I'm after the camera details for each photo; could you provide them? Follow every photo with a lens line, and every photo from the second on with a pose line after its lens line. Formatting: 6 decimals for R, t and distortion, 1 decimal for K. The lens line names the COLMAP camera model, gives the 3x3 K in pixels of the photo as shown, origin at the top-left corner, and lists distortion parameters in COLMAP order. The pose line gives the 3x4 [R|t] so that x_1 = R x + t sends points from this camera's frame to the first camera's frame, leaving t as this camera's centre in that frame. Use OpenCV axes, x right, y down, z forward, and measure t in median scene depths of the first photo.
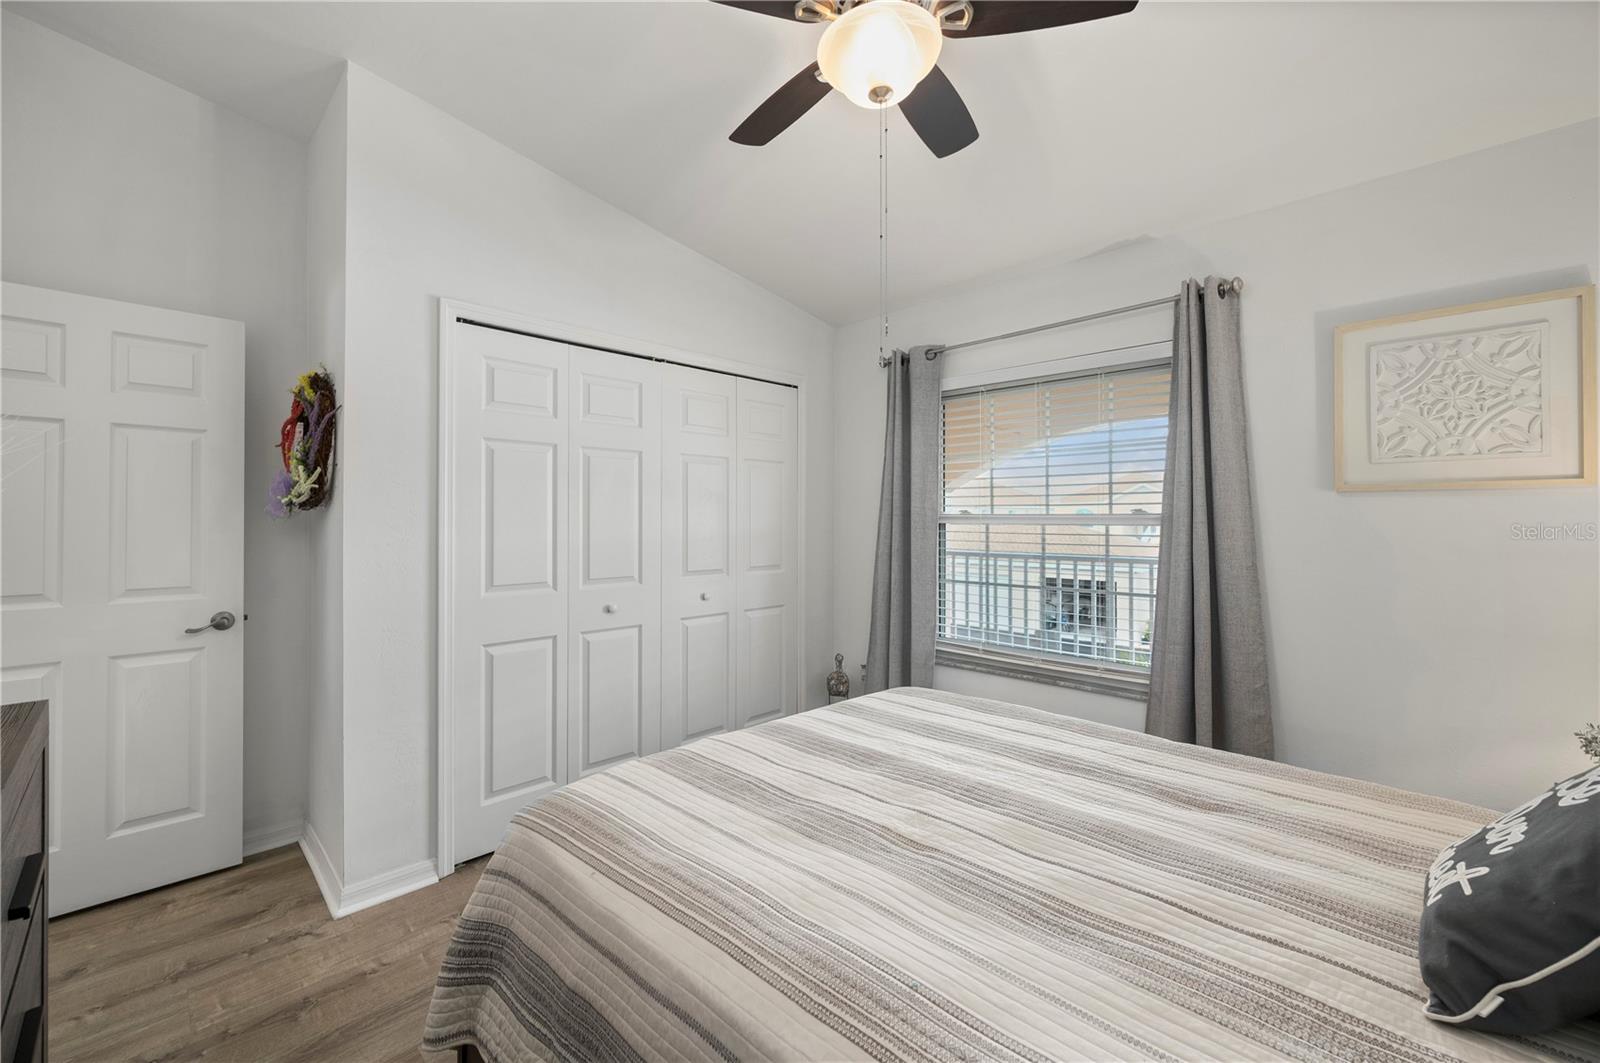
lens RADIAL K [[640.3, 0, 765.0], [0, 640.3, 514.1], [0, 0, 1]] dist [-0.000137, -0.000821]
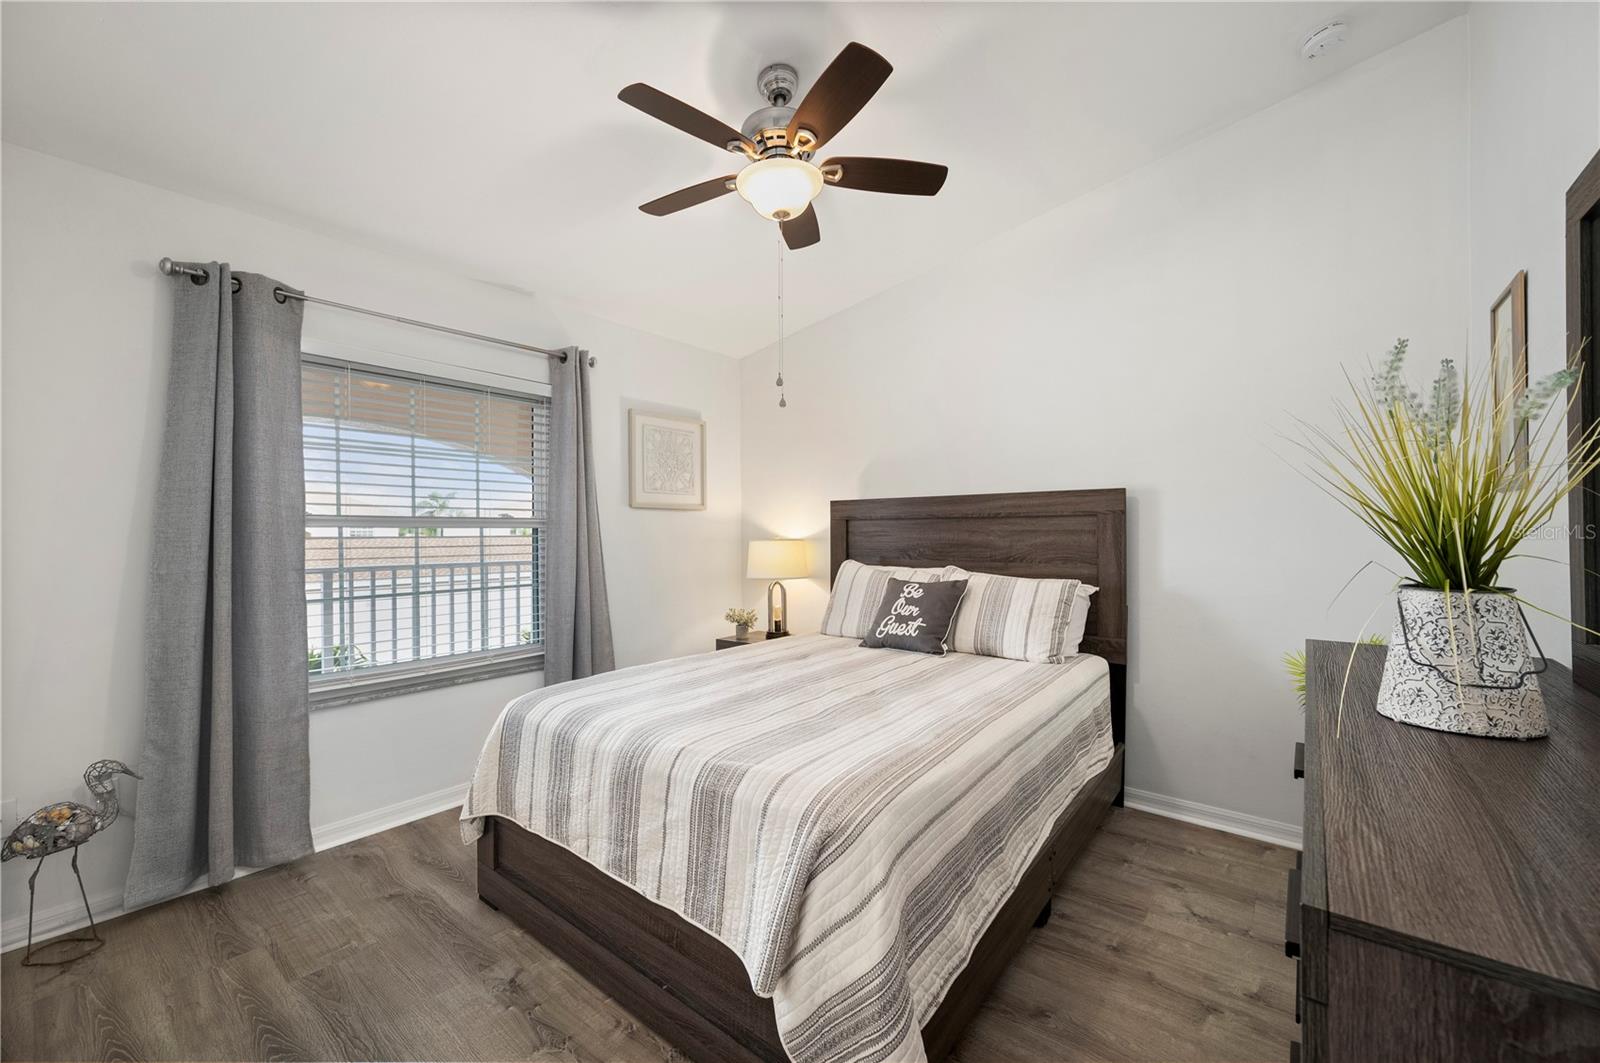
lens RADIAL K [[640.3, 0, 800.8], [0, 640.3, 534.1], [0, 0, 1]] dist [-0.000137, -0.000821]
pose [[-0.127834, -0.000970, 0.991795, -0.892028], [-0.003322, 0.999994, 0.000550, 0.035018], [-0.991790, -0.003225, -0.127836, 0.824537]]
